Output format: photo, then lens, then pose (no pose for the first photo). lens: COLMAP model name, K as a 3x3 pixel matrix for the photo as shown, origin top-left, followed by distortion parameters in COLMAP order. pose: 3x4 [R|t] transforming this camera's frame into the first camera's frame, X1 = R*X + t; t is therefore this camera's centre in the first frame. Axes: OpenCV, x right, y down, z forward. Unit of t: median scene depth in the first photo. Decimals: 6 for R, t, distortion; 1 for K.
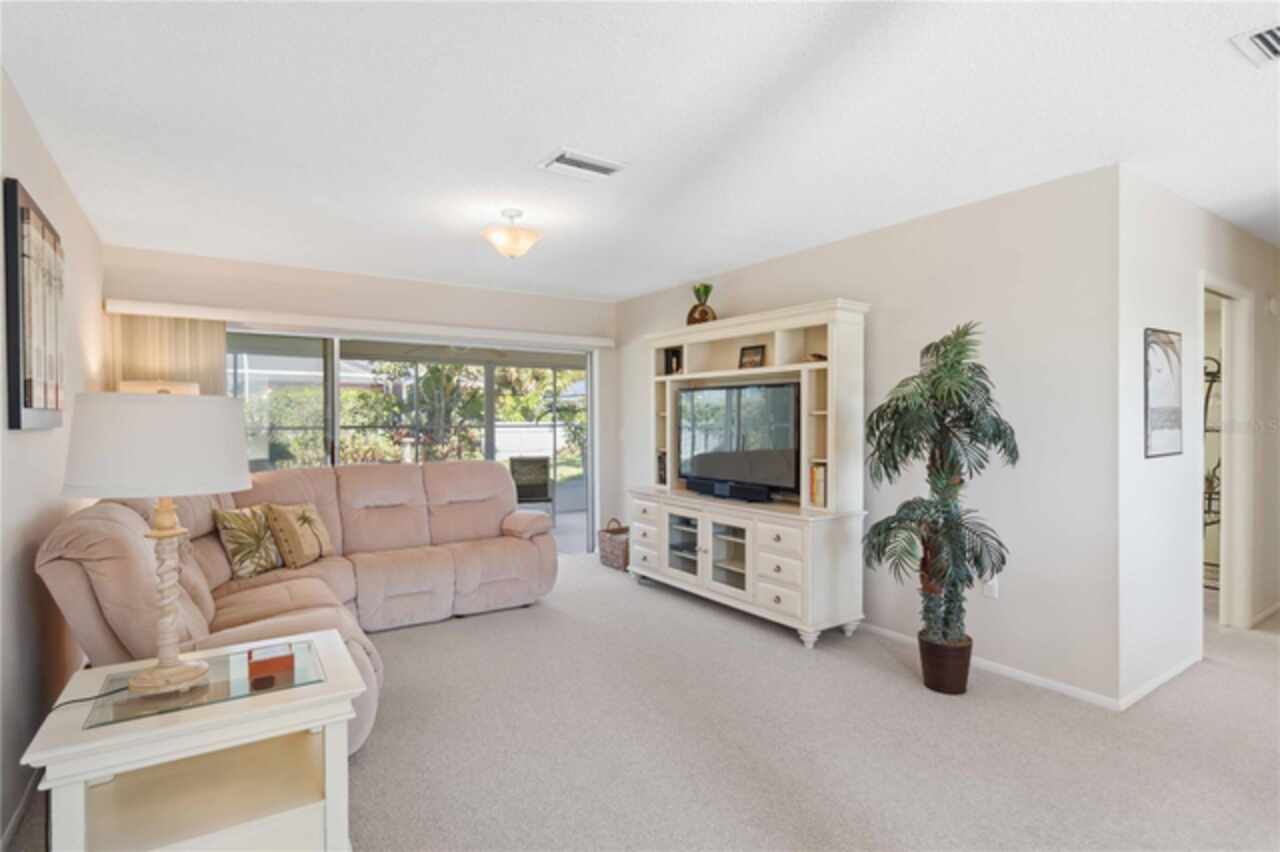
lens RADIAL K [[651.1, 0, 648.9], [0, 651.1, 423.0], [0, 0, 1]] dist [-0.002046, 0.000057]
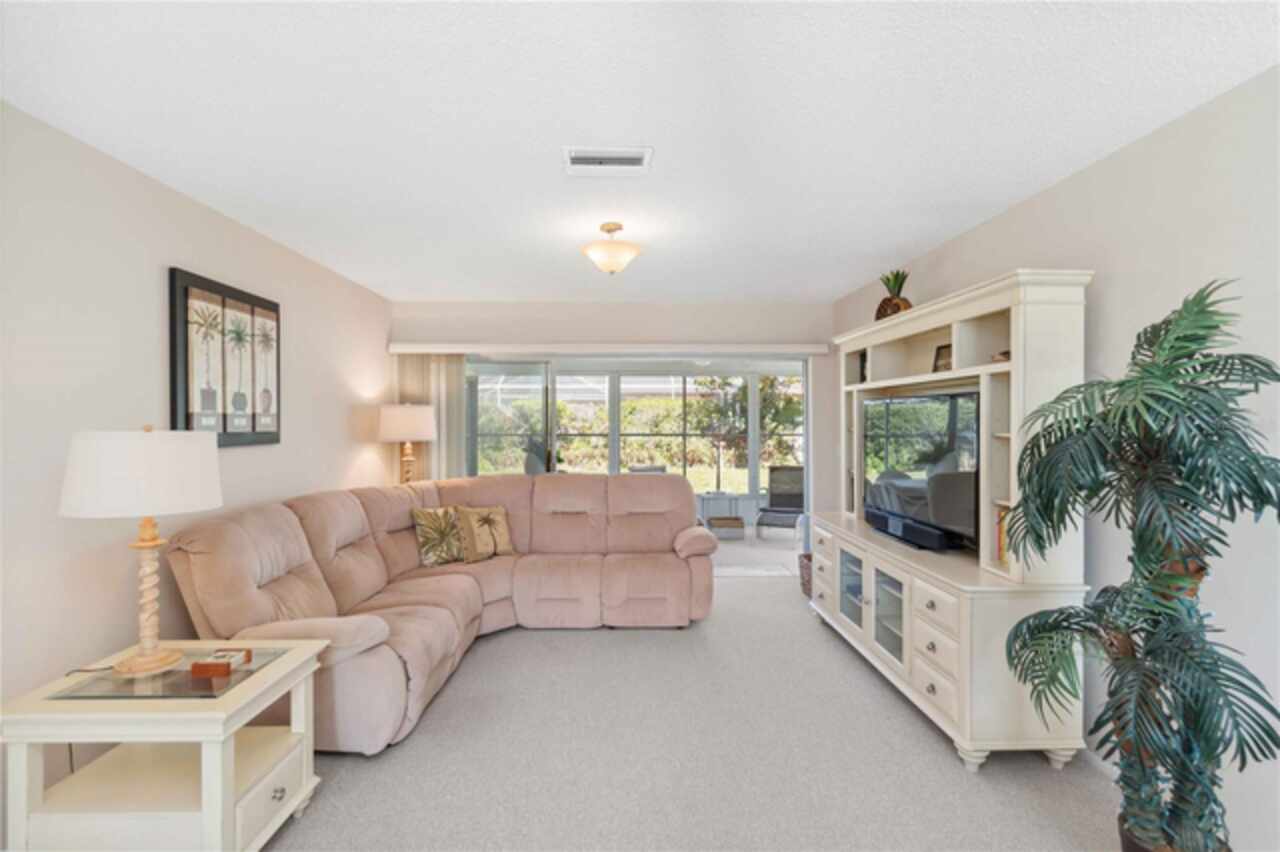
lens RADIAL K [[602.1, 0, 636.6], [0, 602.1, 423.6], [0, 0, 1]] dist [0.009163, -0.001312]
pose [[0.840759, 0.002582, -0.541403, 0.273336], [-0.003919, 0.999991, -0.001317, -0.024593], [0.541395, 0.003229, 0.840762, 0.233770]]
